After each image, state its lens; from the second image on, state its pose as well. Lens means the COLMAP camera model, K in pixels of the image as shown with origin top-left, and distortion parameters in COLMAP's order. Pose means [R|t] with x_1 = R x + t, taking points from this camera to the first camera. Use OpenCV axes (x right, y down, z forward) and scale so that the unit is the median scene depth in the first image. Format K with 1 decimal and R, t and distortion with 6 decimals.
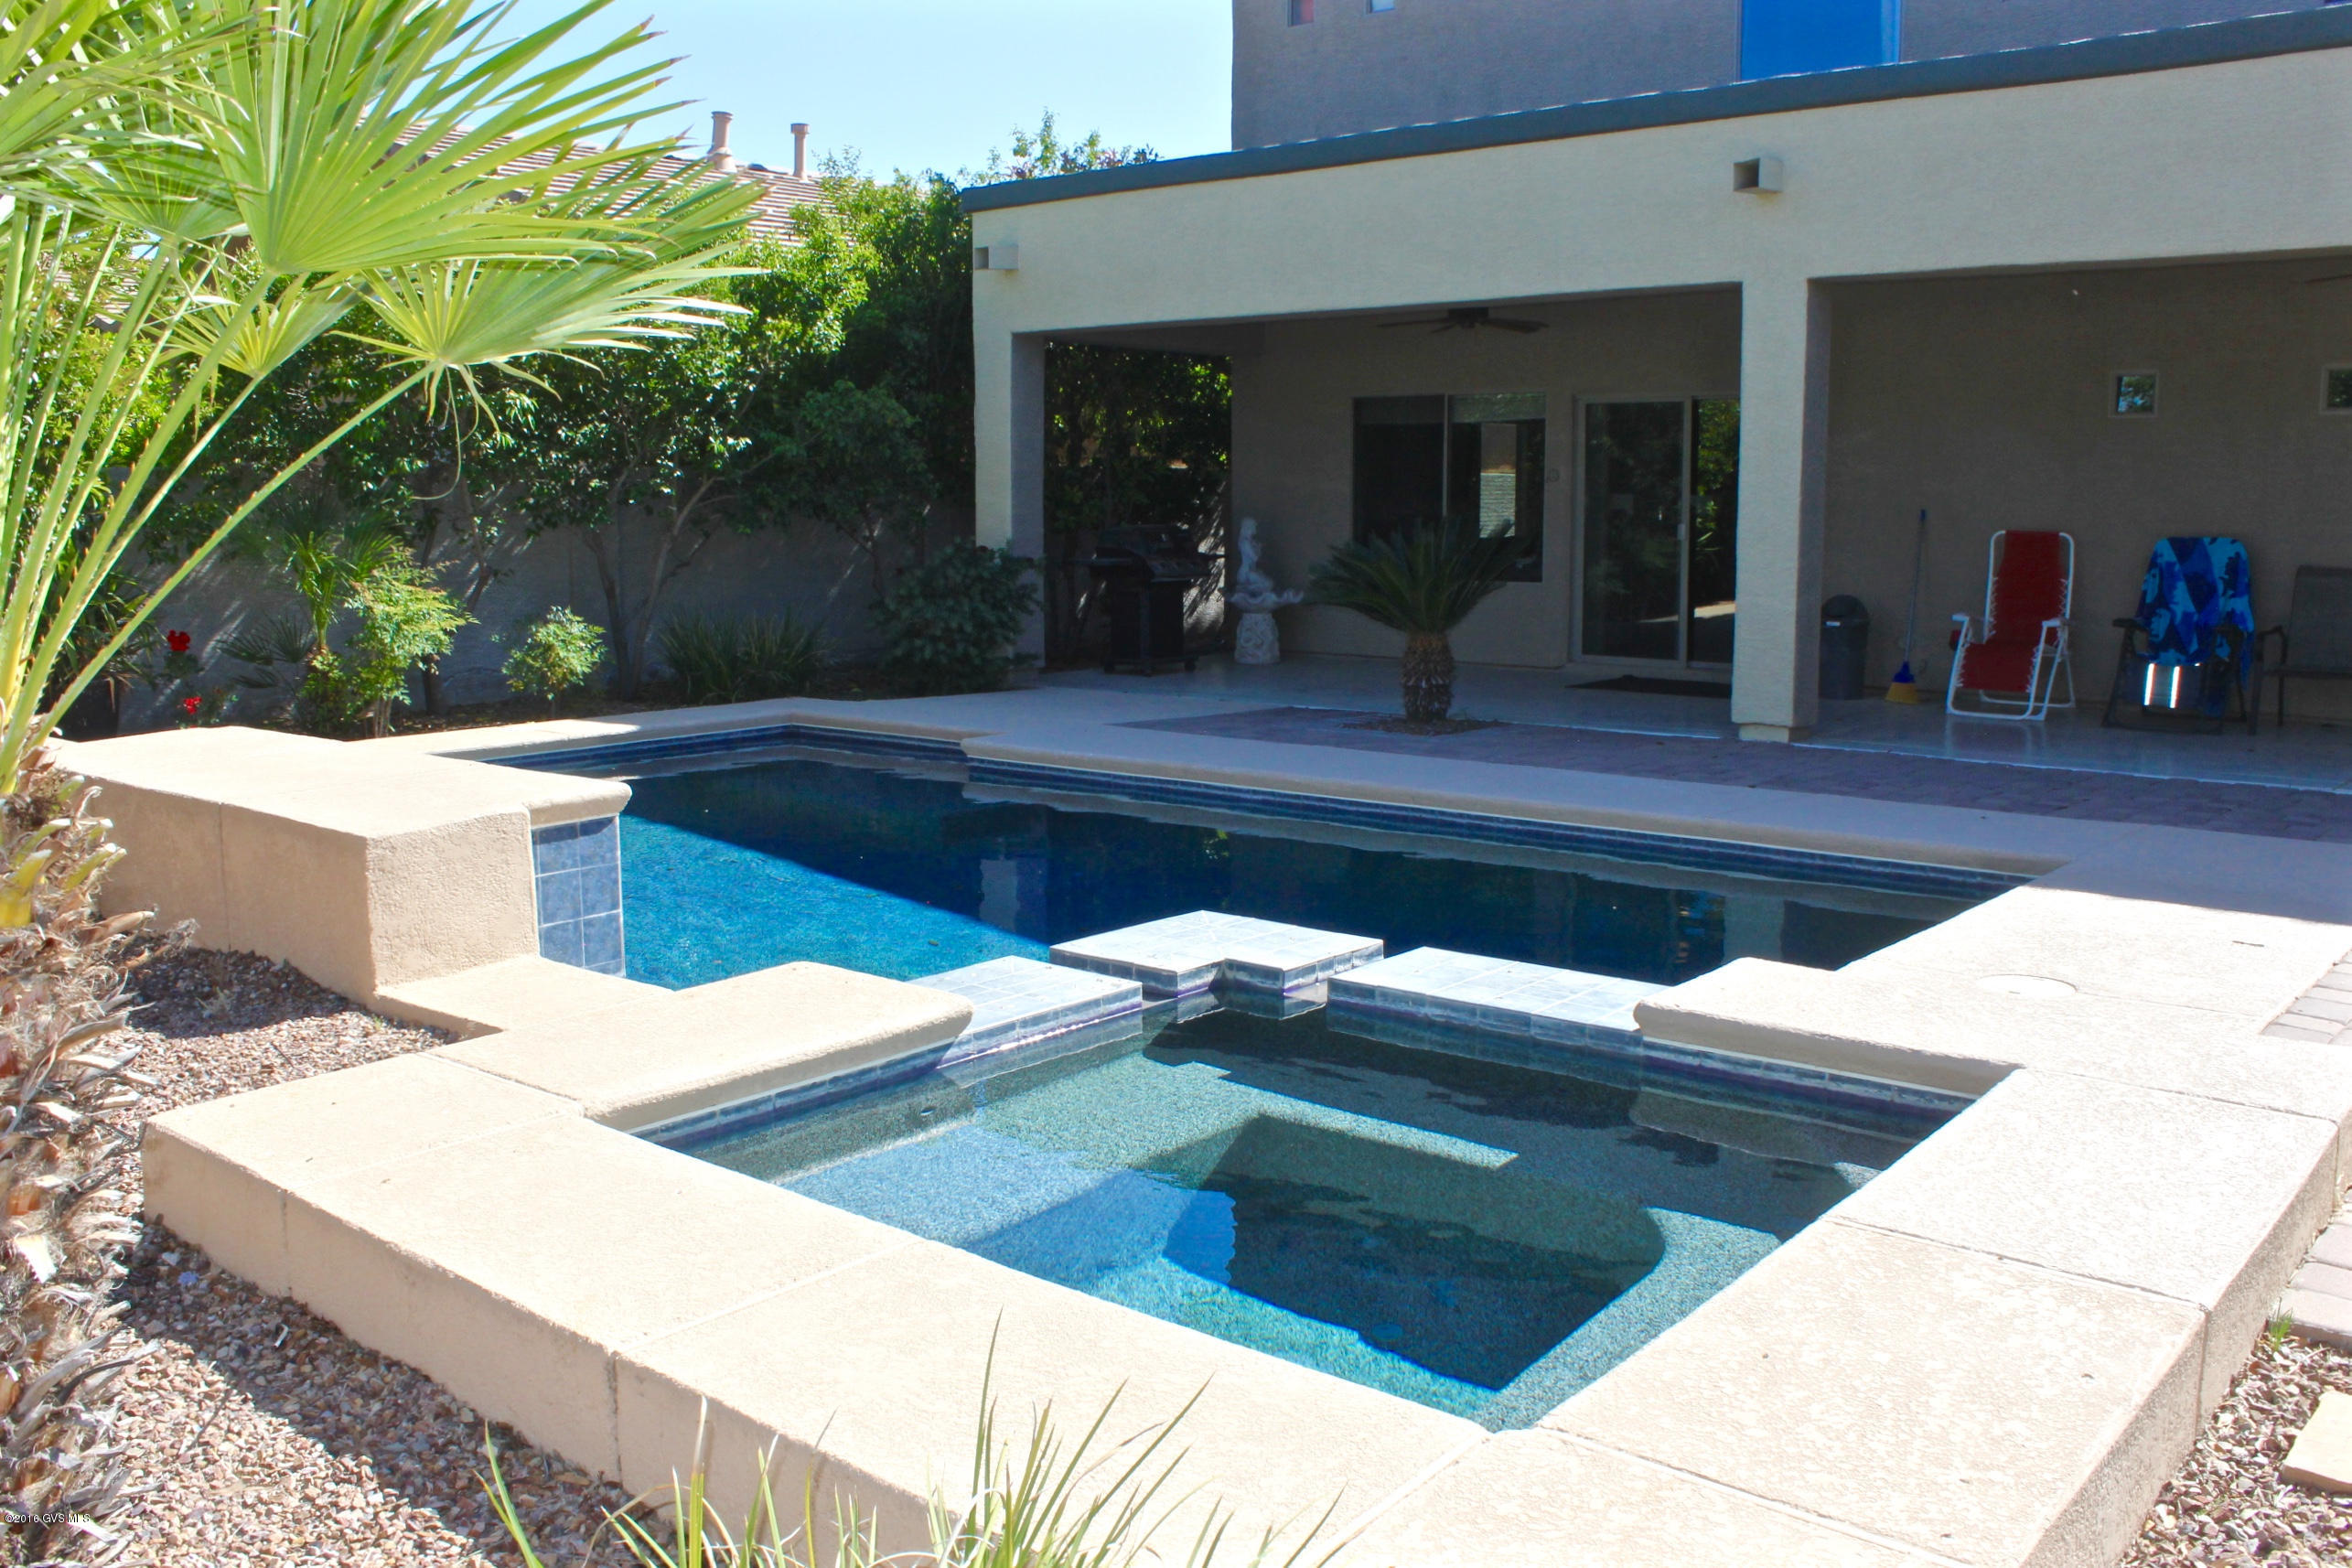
lens RADIAL K [[2026.3, 0, 1145.9], [0, 2026.3, 792.3], [0, 0, 1]] dist [-0.159811, 0.132921]
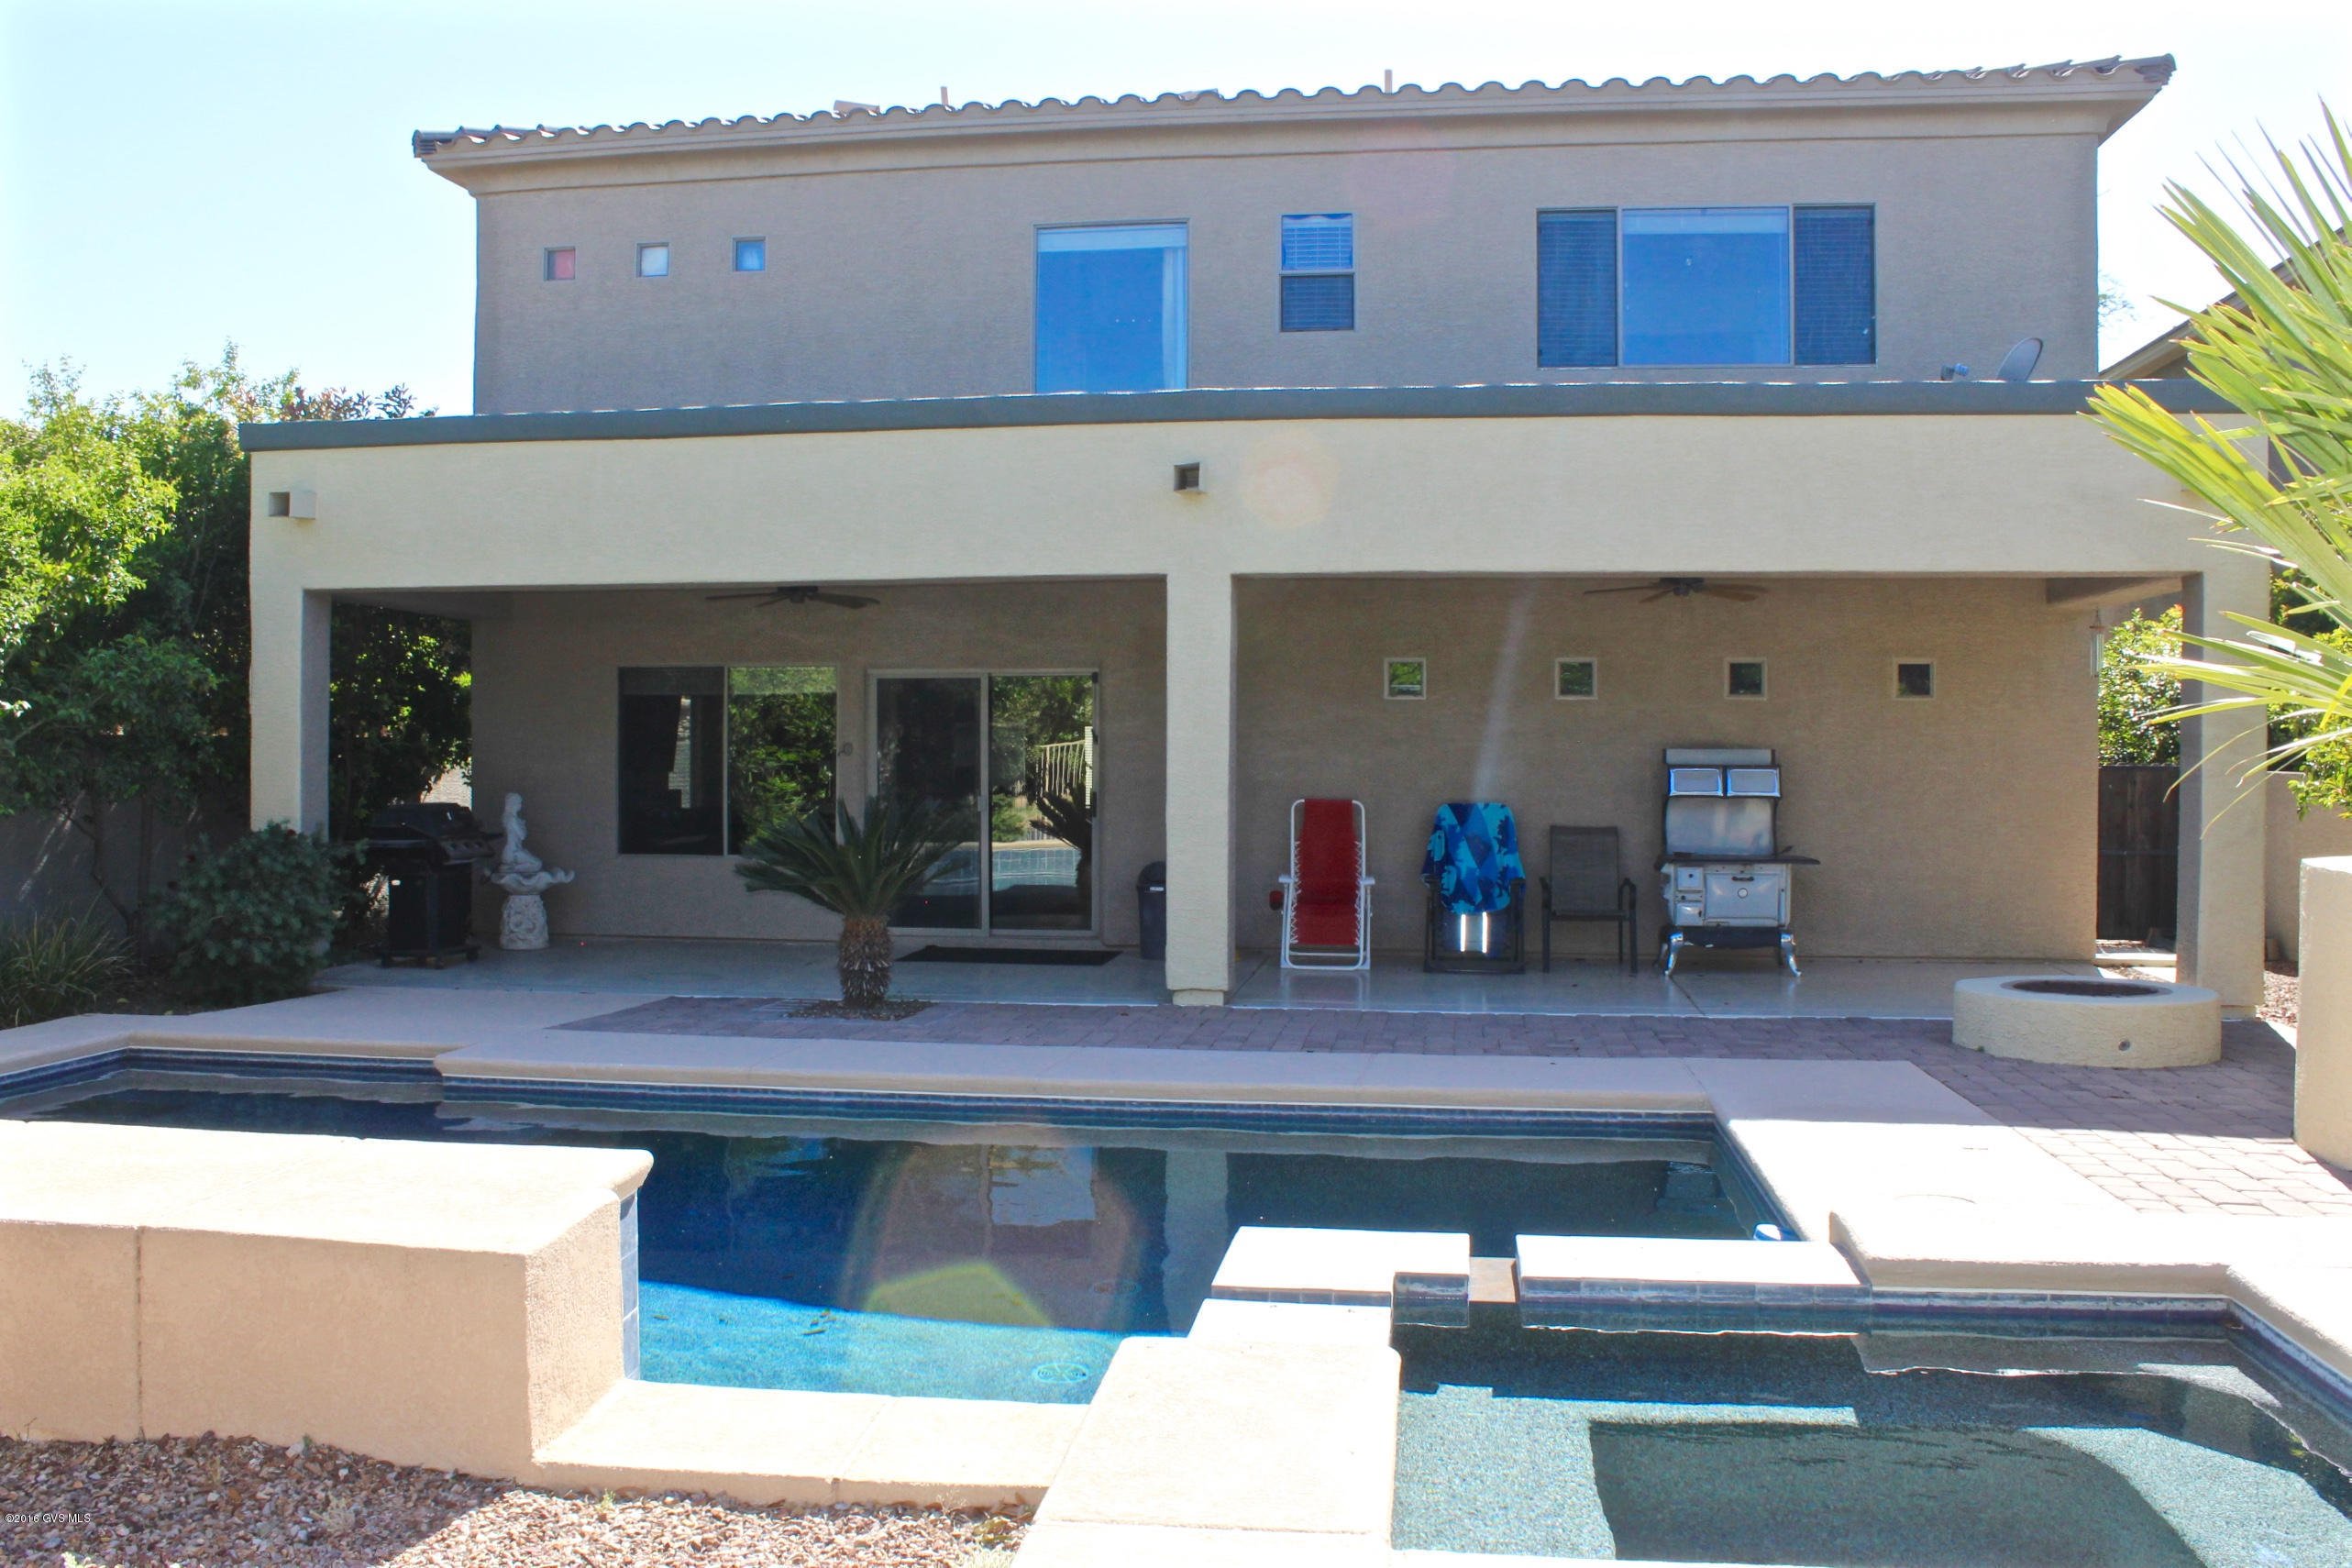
lens RADIAL K [[2026.3, 0, 1145.9], [0, 2026.3, 792.3], [0, 0, 1]] dist [-0.159811, 0.132921]
pose [[0.852328, -0.004328, 0.522990, -0.249738], [0.070408, 0.991813, -0.106538, -0.023535], [-0.518247, 0.127628, 0.845654, 0.090617]]
